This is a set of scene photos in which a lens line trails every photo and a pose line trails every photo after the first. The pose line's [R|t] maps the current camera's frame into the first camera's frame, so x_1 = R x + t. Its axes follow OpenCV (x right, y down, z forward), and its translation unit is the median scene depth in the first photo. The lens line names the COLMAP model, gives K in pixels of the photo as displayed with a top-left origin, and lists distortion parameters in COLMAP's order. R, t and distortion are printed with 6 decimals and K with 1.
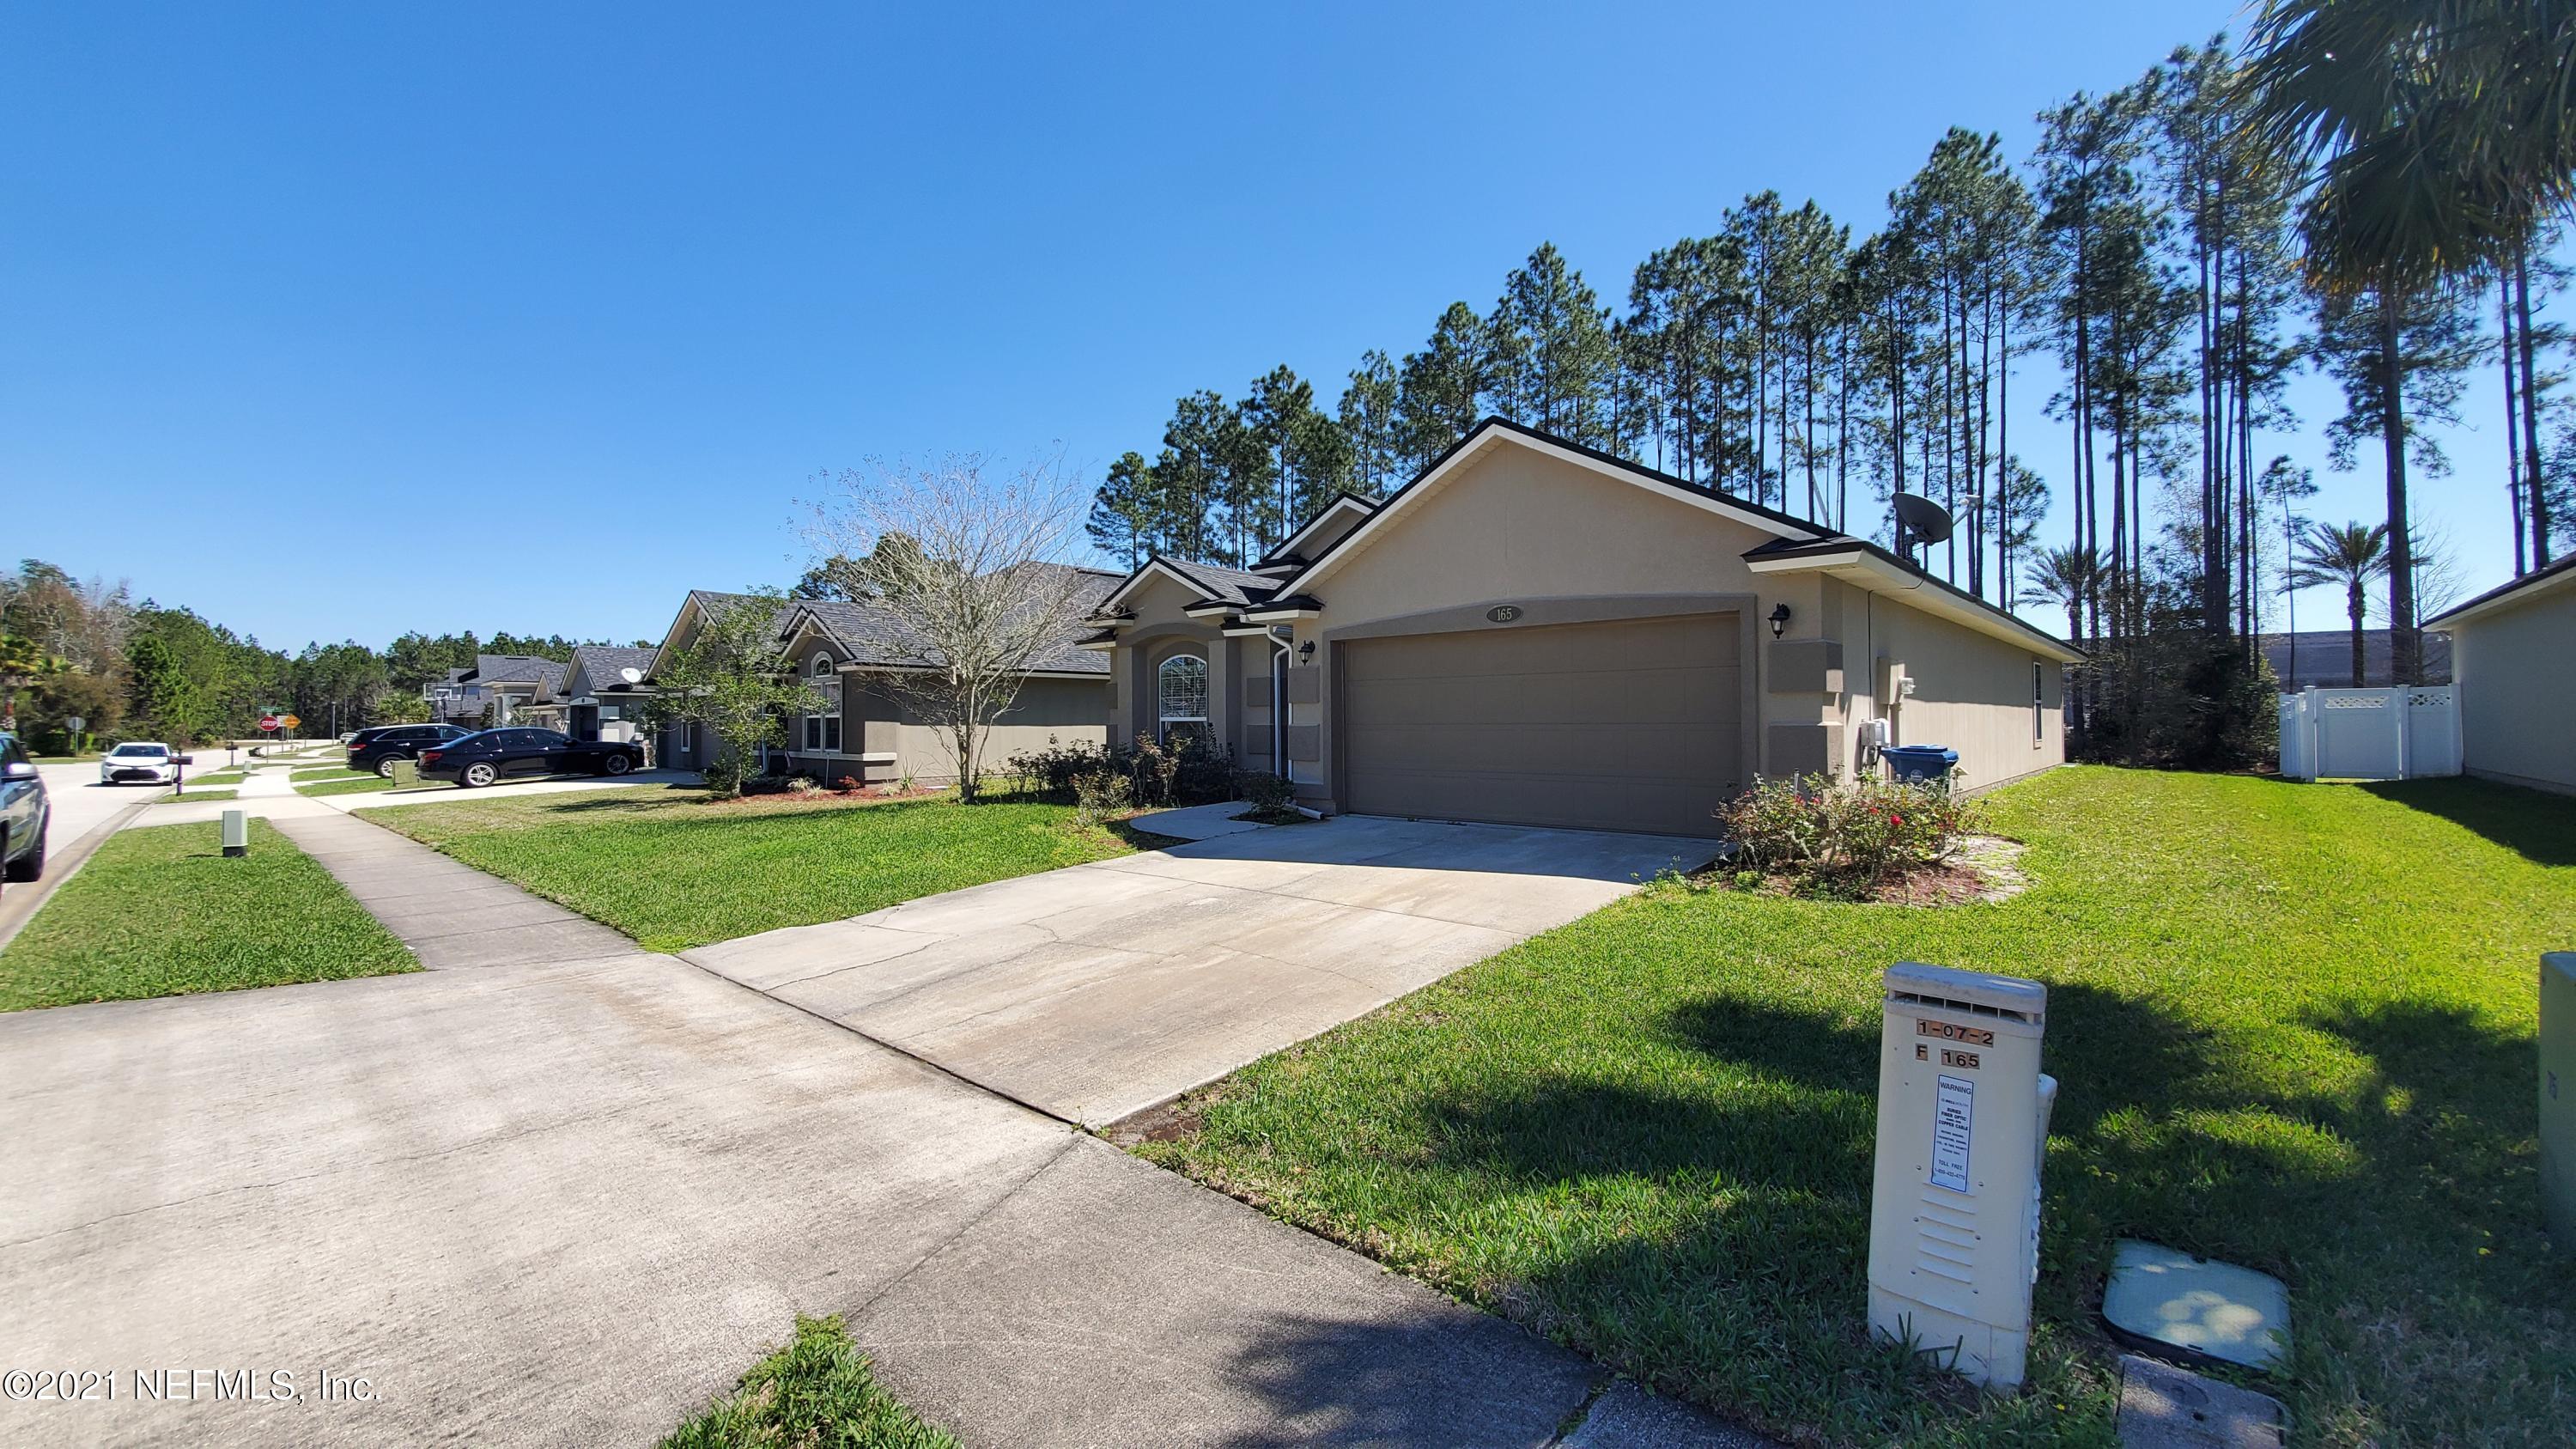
lens RADIAL K [[1017.9, 0, 1296.4], [0, 1017.9, 715.6], [0, 0, 1]] dist [0.001143, -0.010417]
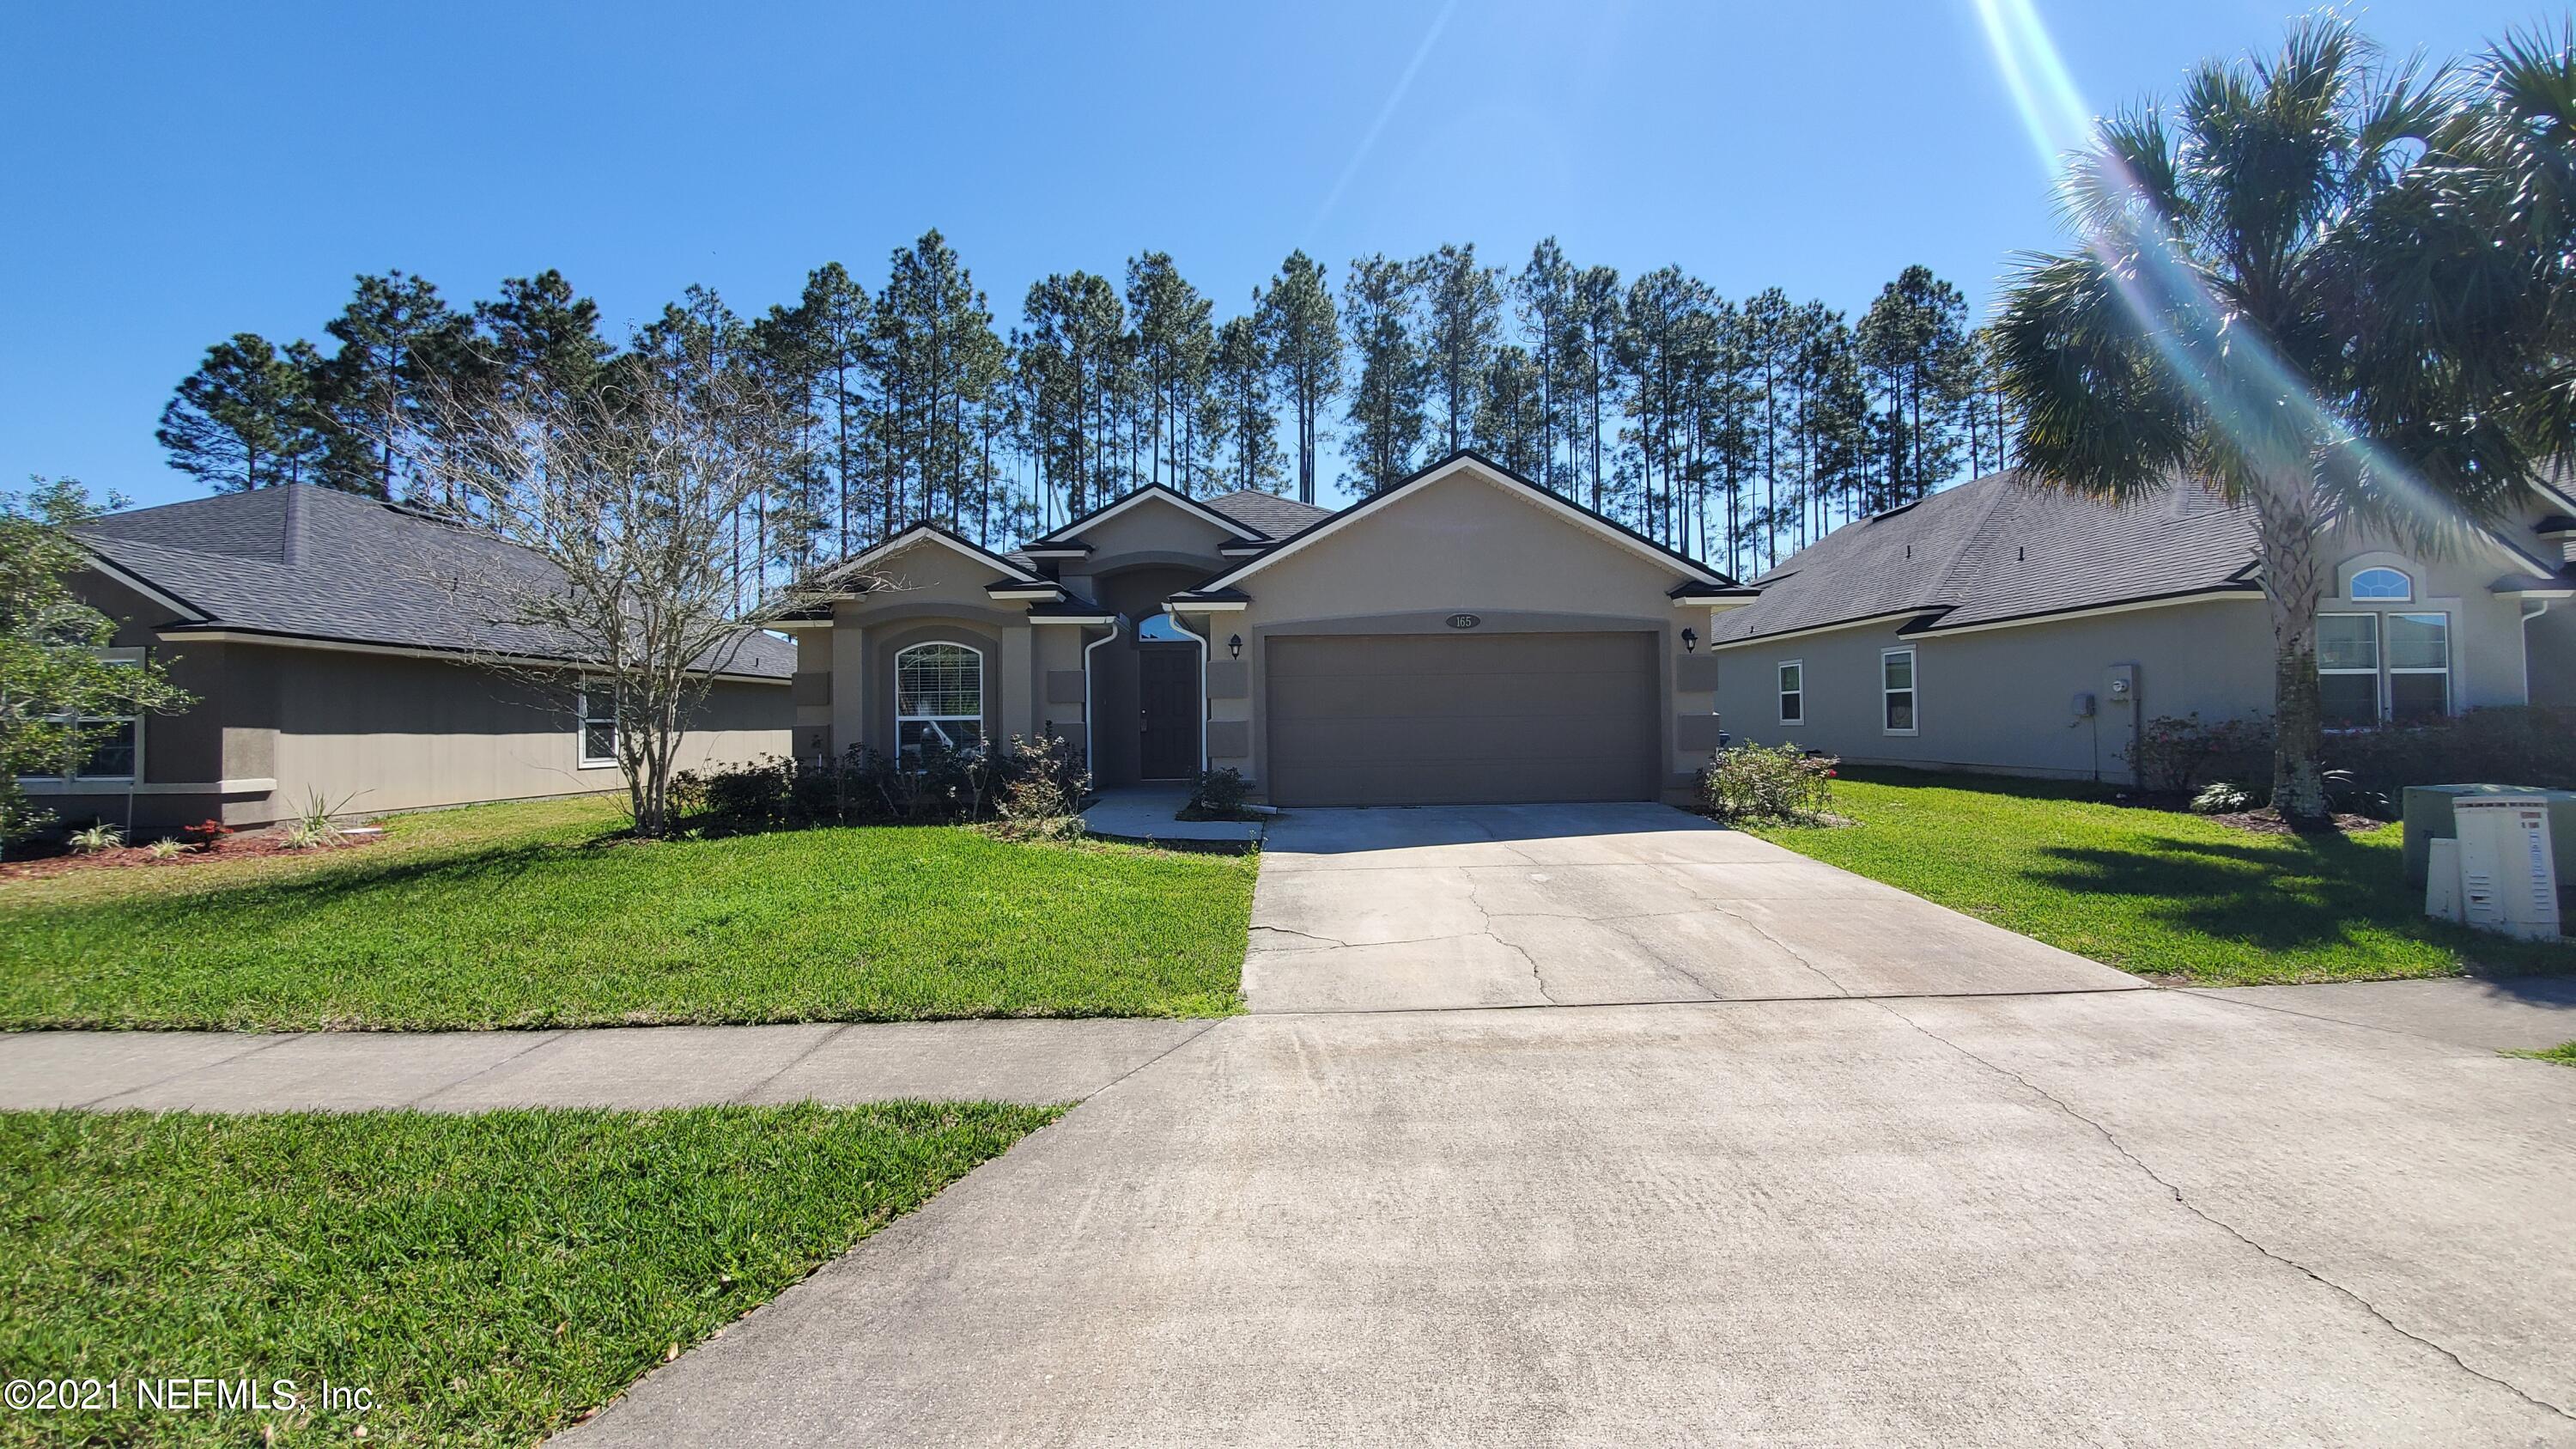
lens RADIAL K [[1017.9, 0, 1302.4], [0, 1017.9, 727.7], [0, 0, 1]] dist [0.001143, -0.010417]
pose [[0.727206, -0.007121, 0.686383, -0.366202], [0.006181, 0.999974, 0.003826, 0.007698], [-0.686392, 0.001460, 0.727231, 0.145190]]
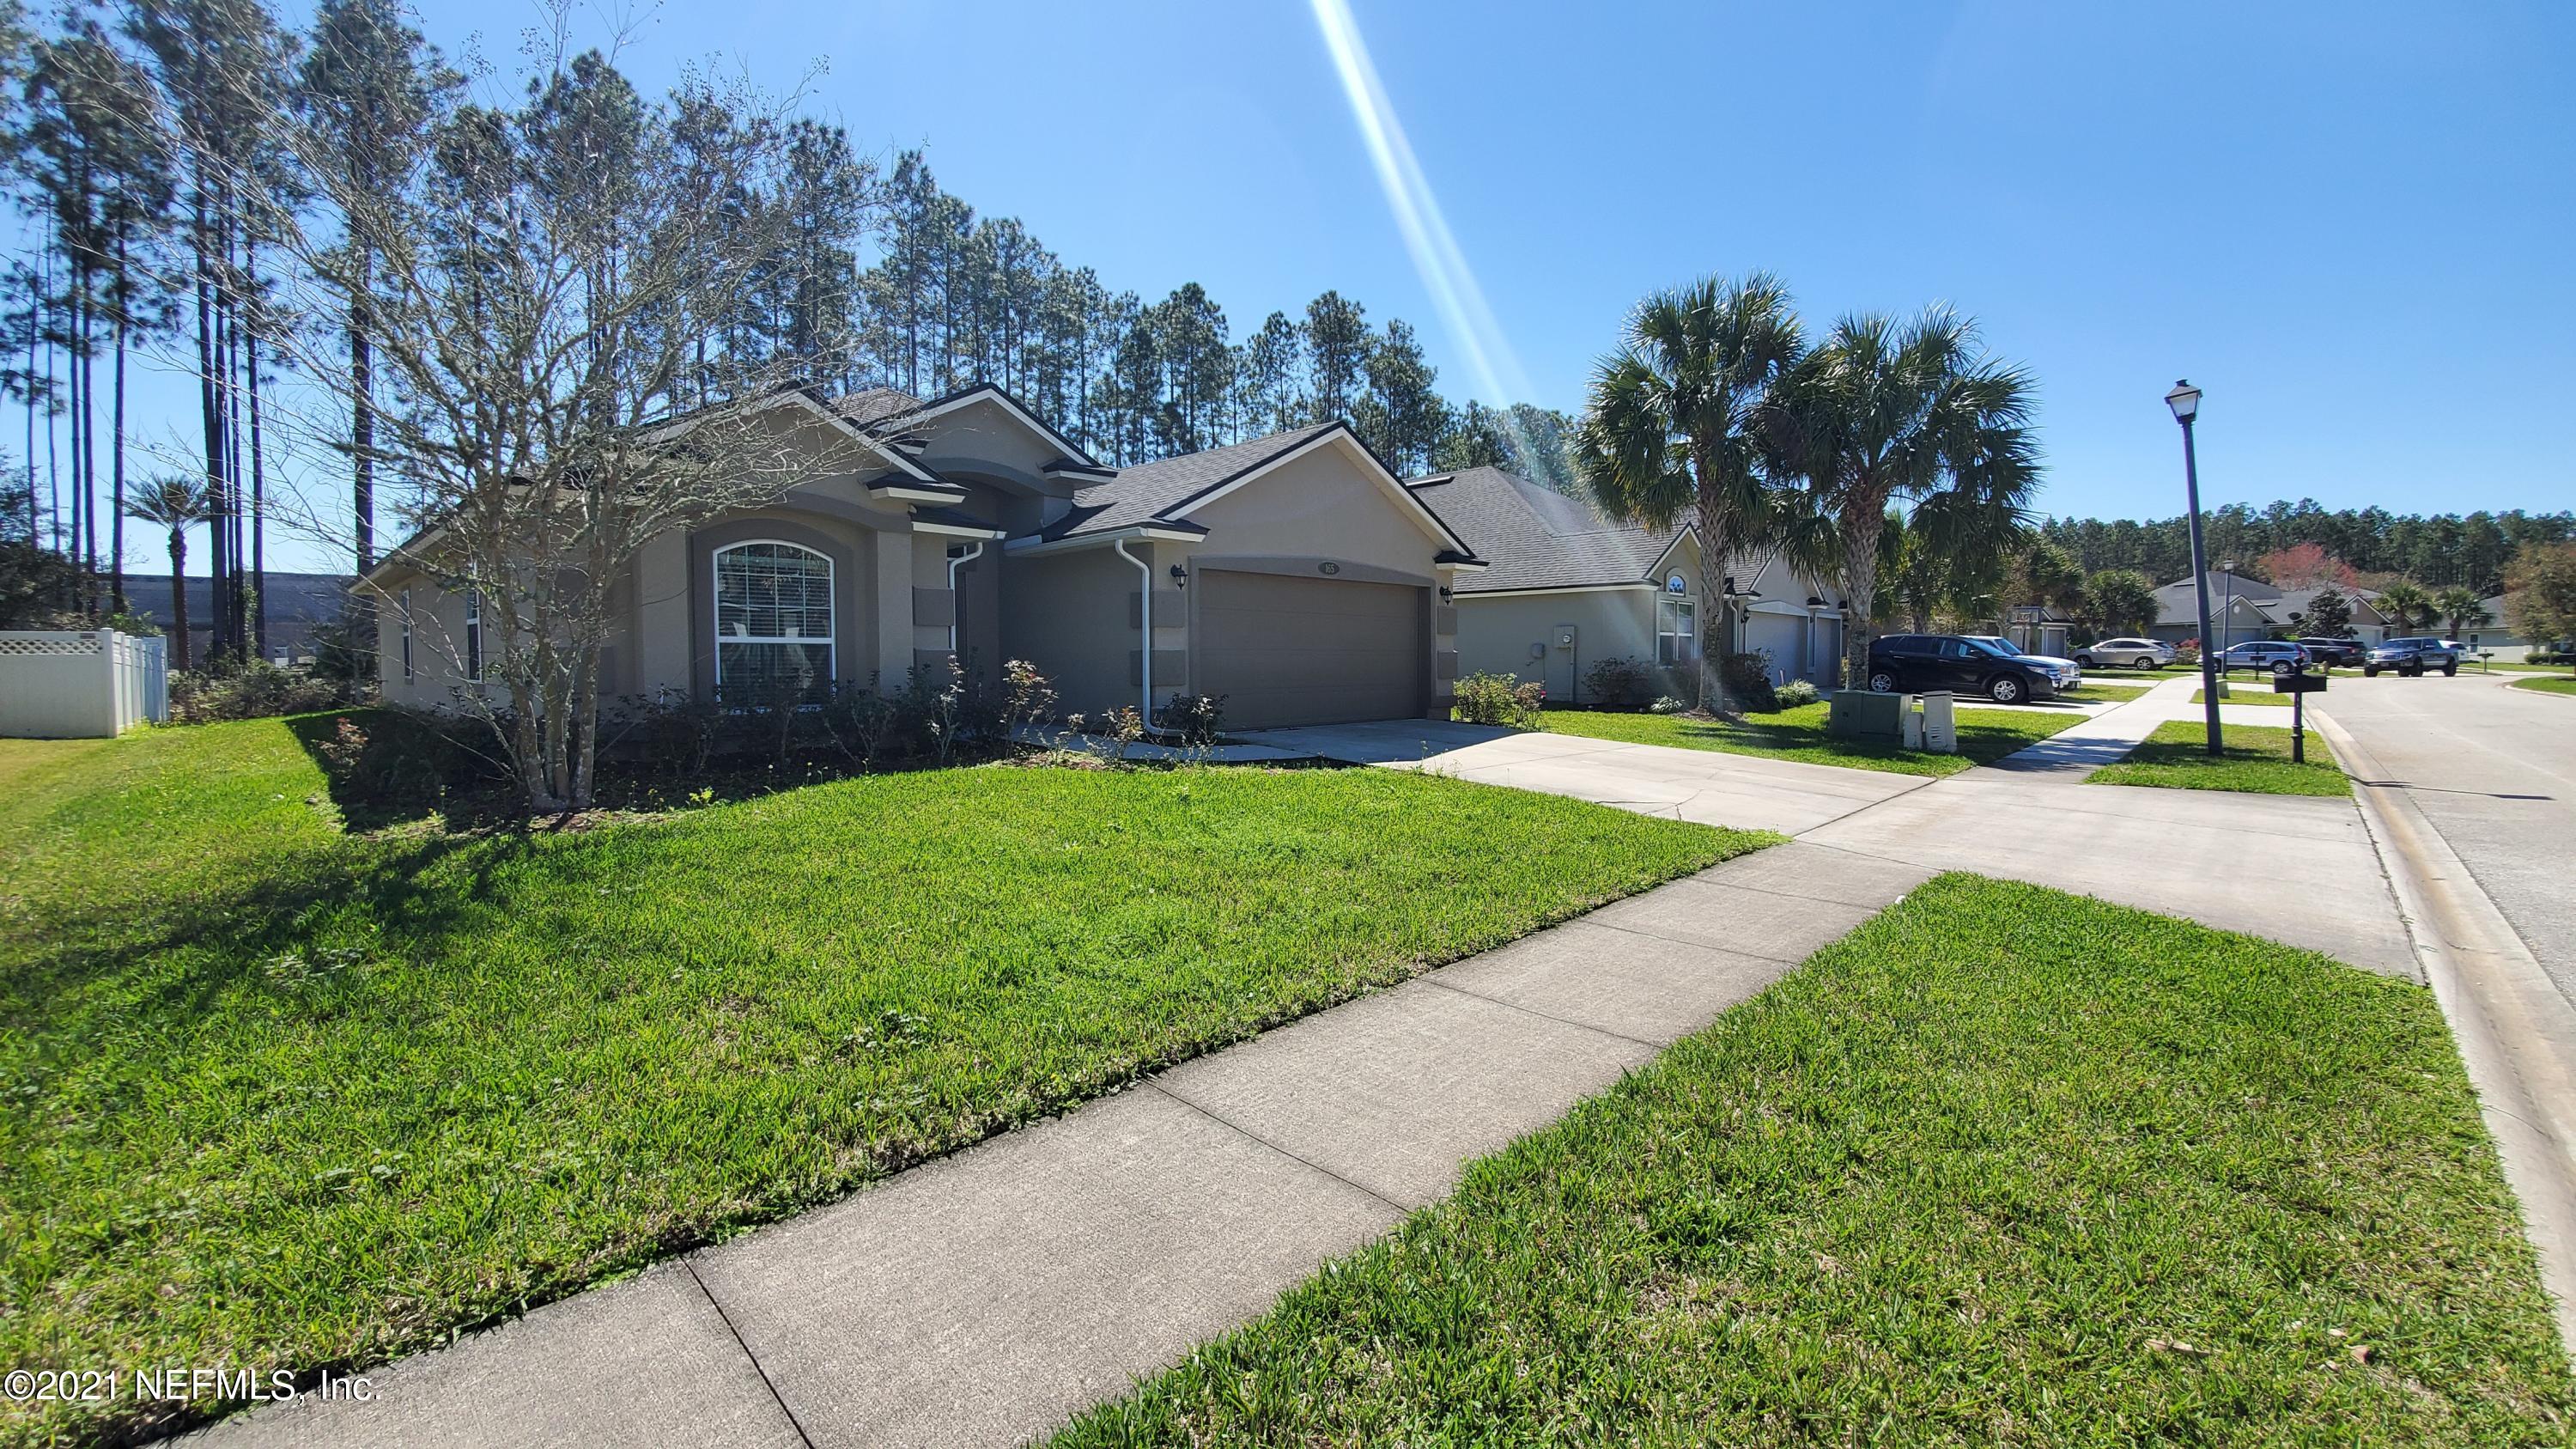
lens RADIAL K [[1017.9, 0, 1311.0], [0, 1017.9, 731.5], [0, 0, 1]] dist [0.001143, -0.010417]
pose [[0.020479, -0.062870, 0.997812, -0.588993], [-0.000775, 0.998020, 0.062899, 0.015797], [-0.999790, -0.002061, 0.020390, 0.505880]]
